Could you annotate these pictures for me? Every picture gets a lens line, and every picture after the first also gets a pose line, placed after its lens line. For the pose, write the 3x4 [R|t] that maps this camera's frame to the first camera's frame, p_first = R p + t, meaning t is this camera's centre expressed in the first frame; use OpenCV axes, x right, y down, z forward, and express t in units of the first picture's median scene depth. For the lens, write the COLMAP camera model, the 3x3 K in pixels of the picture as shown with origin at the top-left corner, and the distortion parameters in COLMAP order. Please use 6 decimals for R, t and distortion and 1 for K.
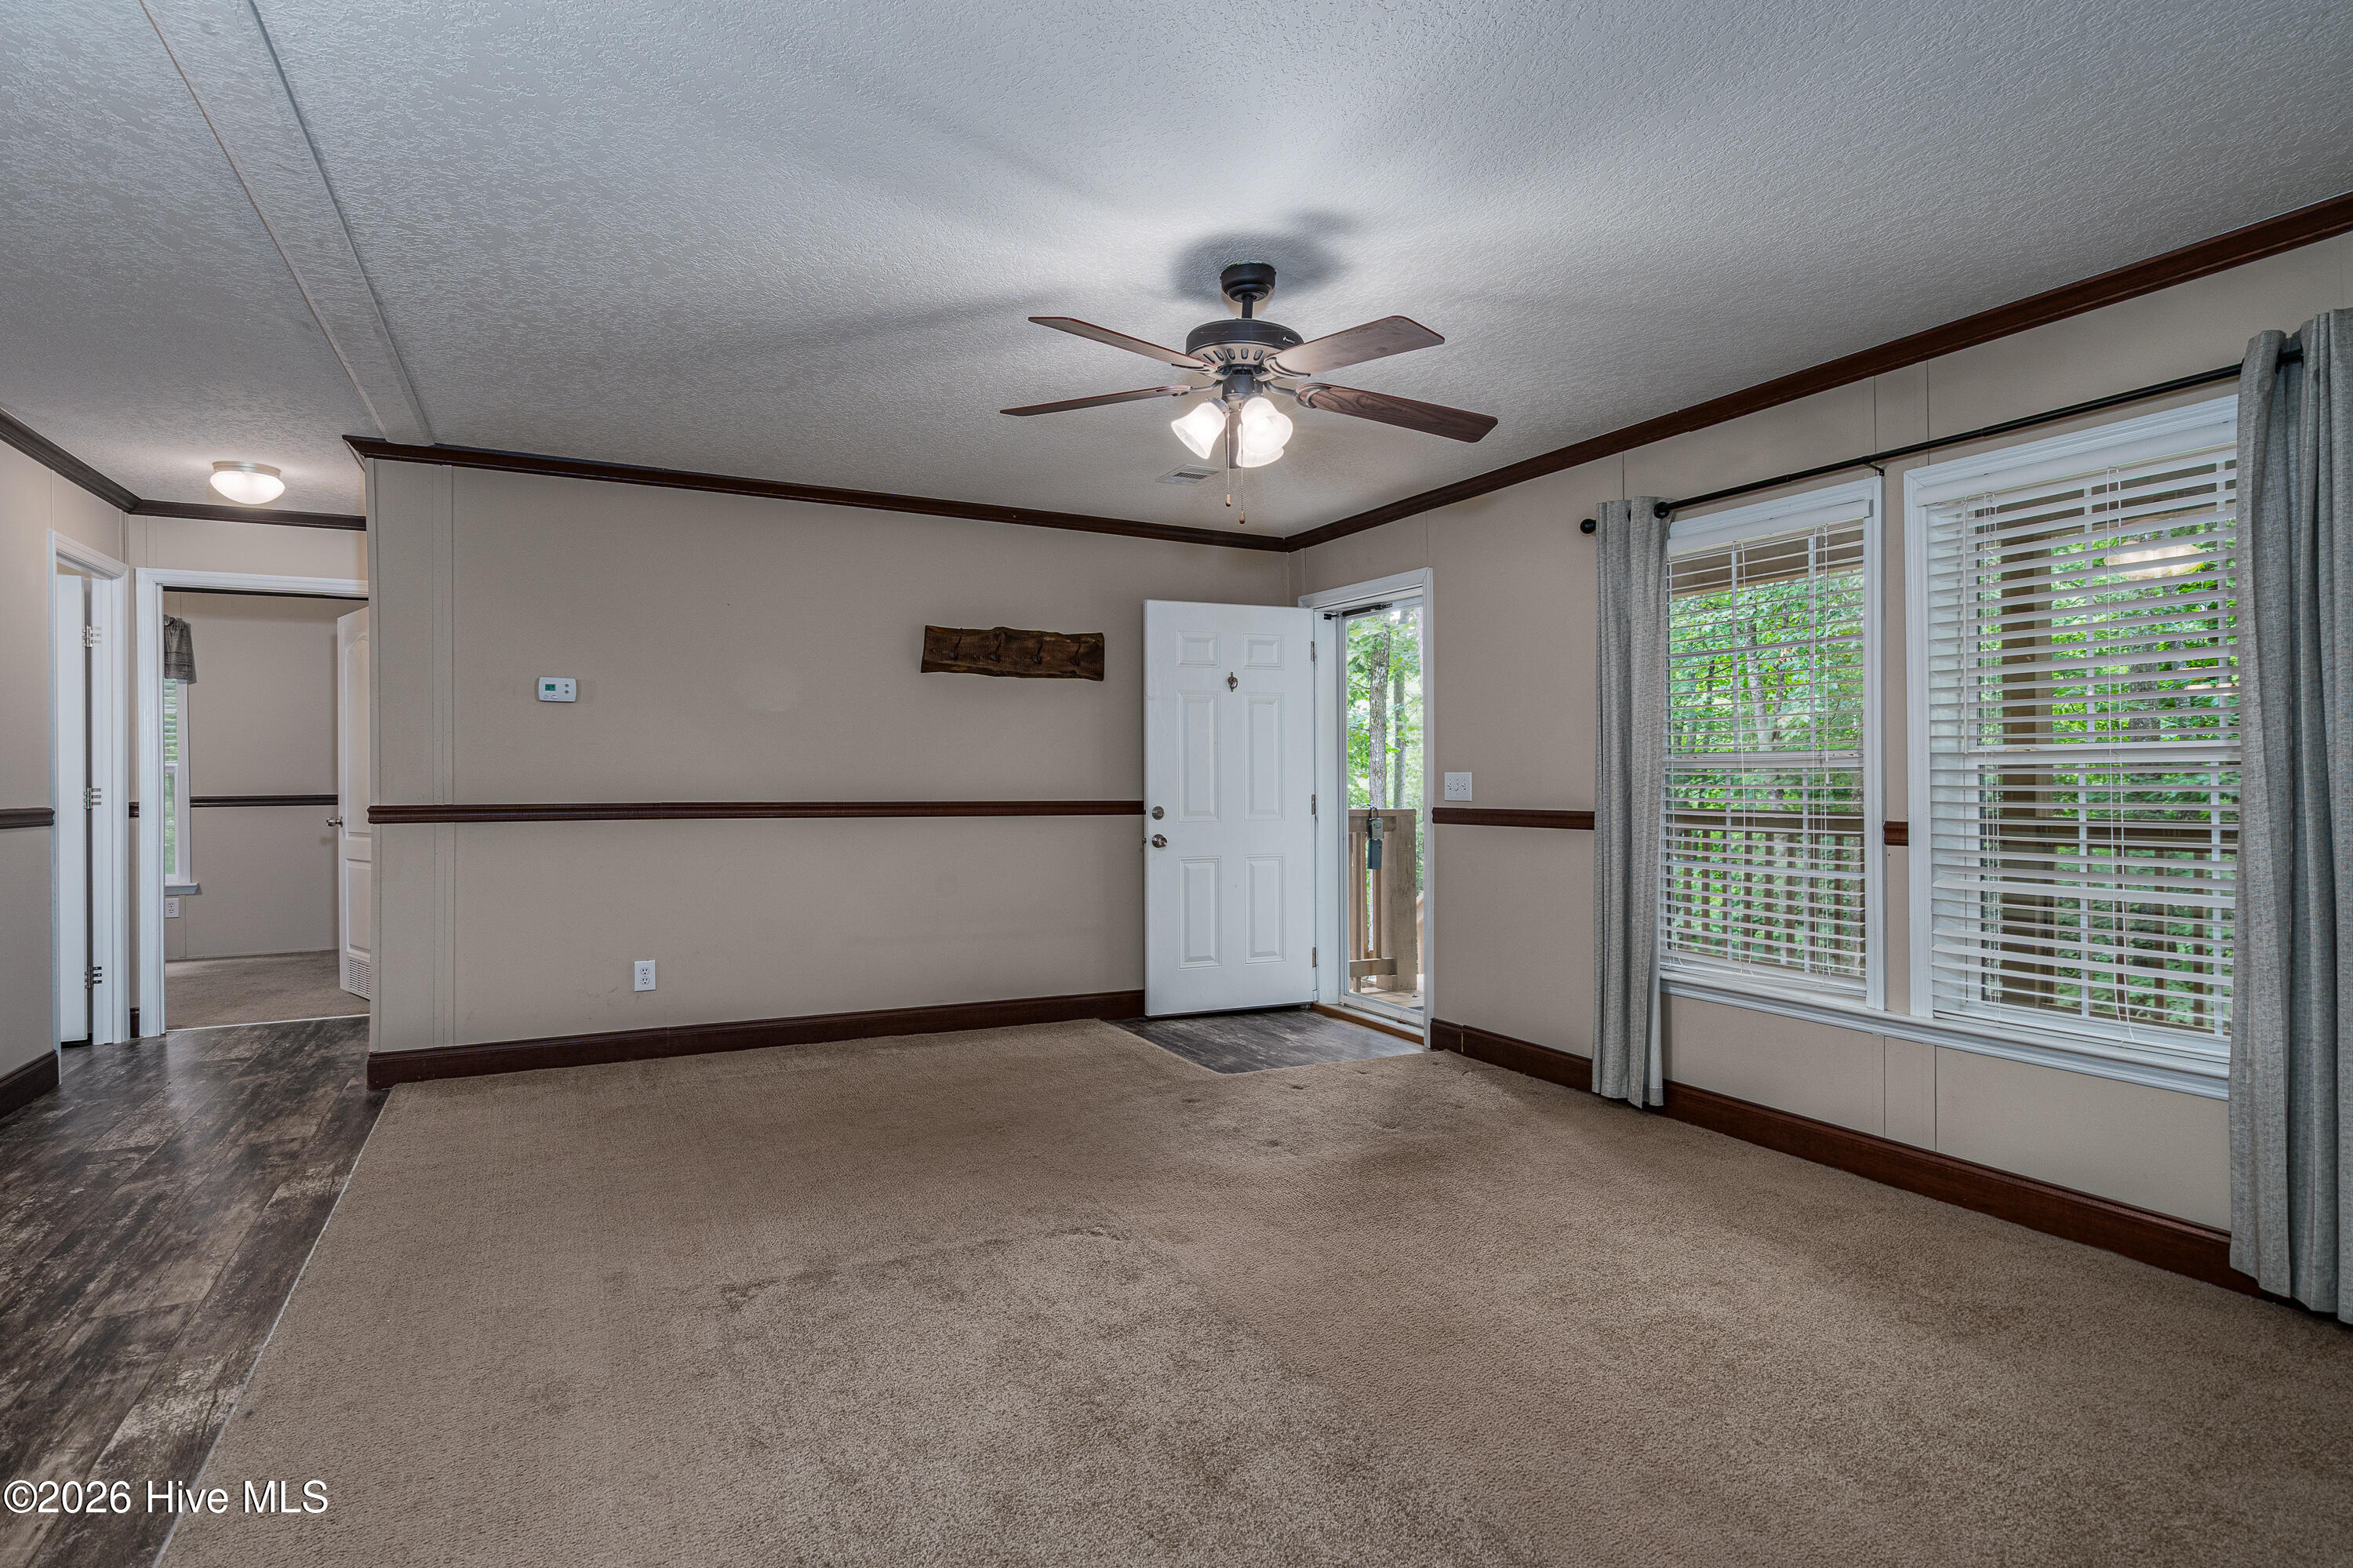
lens RADIAL K [[1215.1, 0, 1152.4], [0, 1215.1, 775.3], [0, 0, 1]] dist [0.008583, -0.000700]
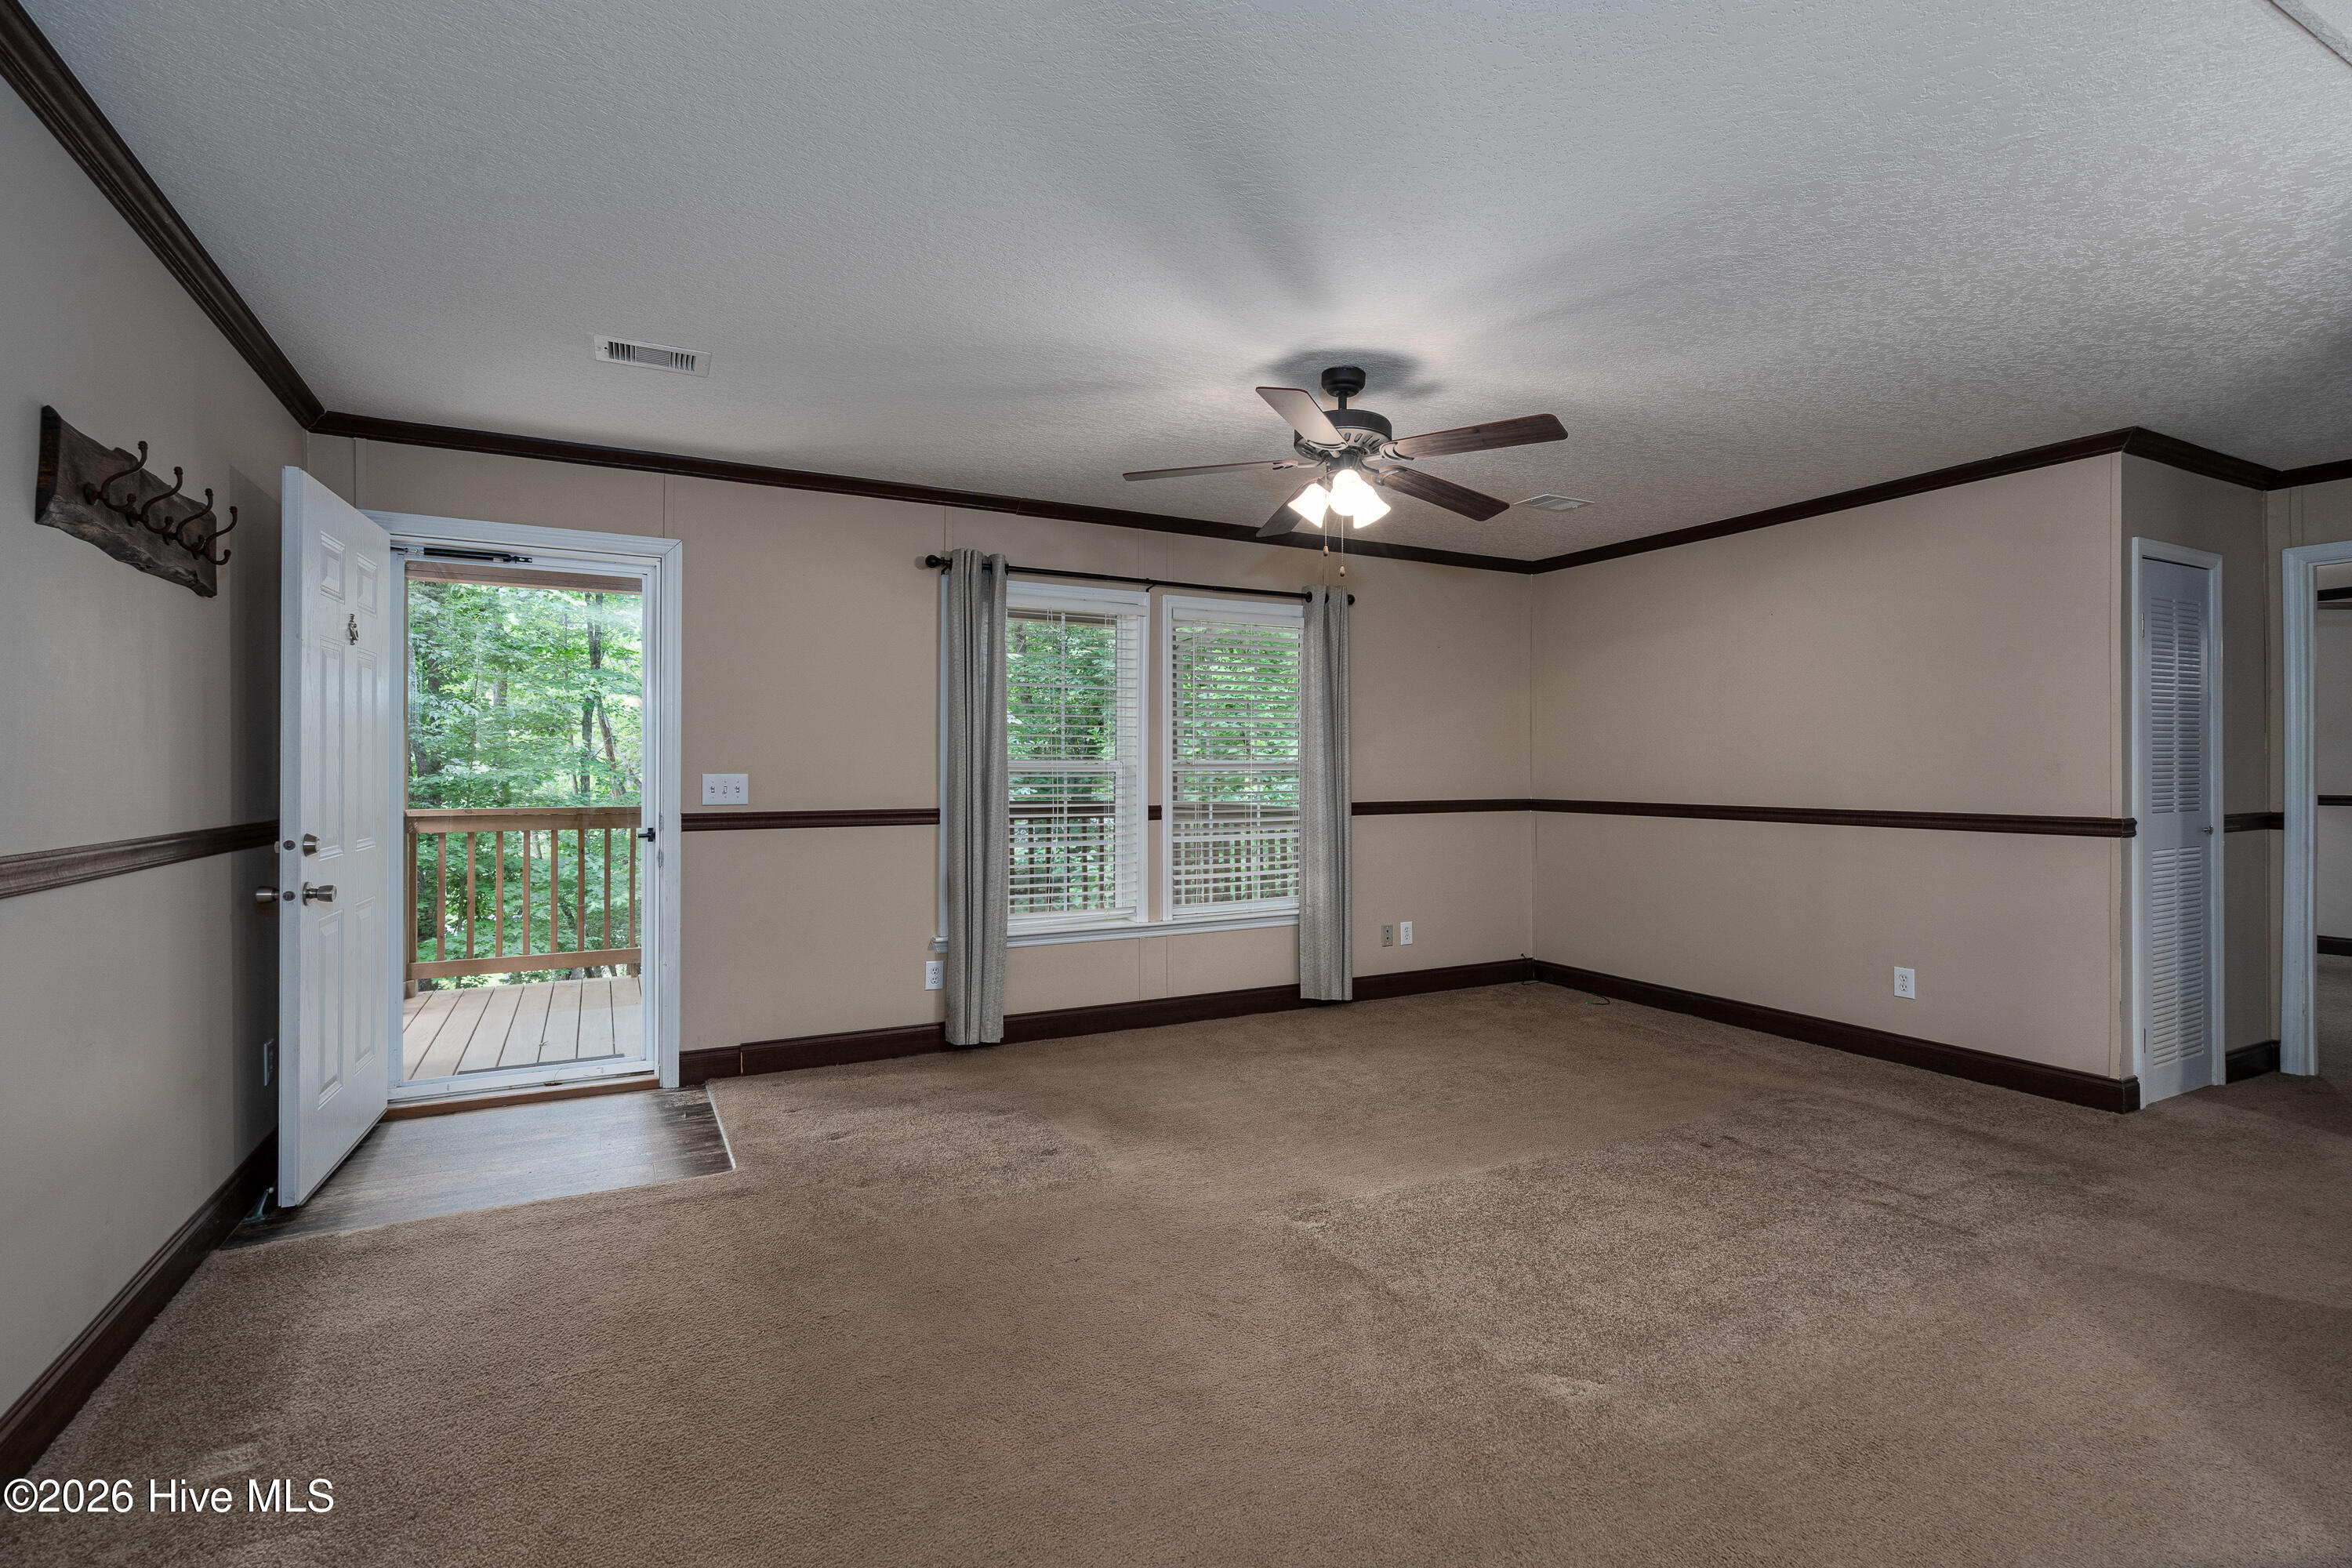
lens RADIAL K [[1109.3, 0, 1165.2], [0, 1109.3, 765.4], [0, 0, 1]] dist [0.000396, -0.000194]
pose [[-0.027043, 0.006724, 0.999612, -0.765005], [-0.002108, 0.999975, -0.006784, -0.005008], [-0.999632, -0.002290, -0.027028, 0.887285]]
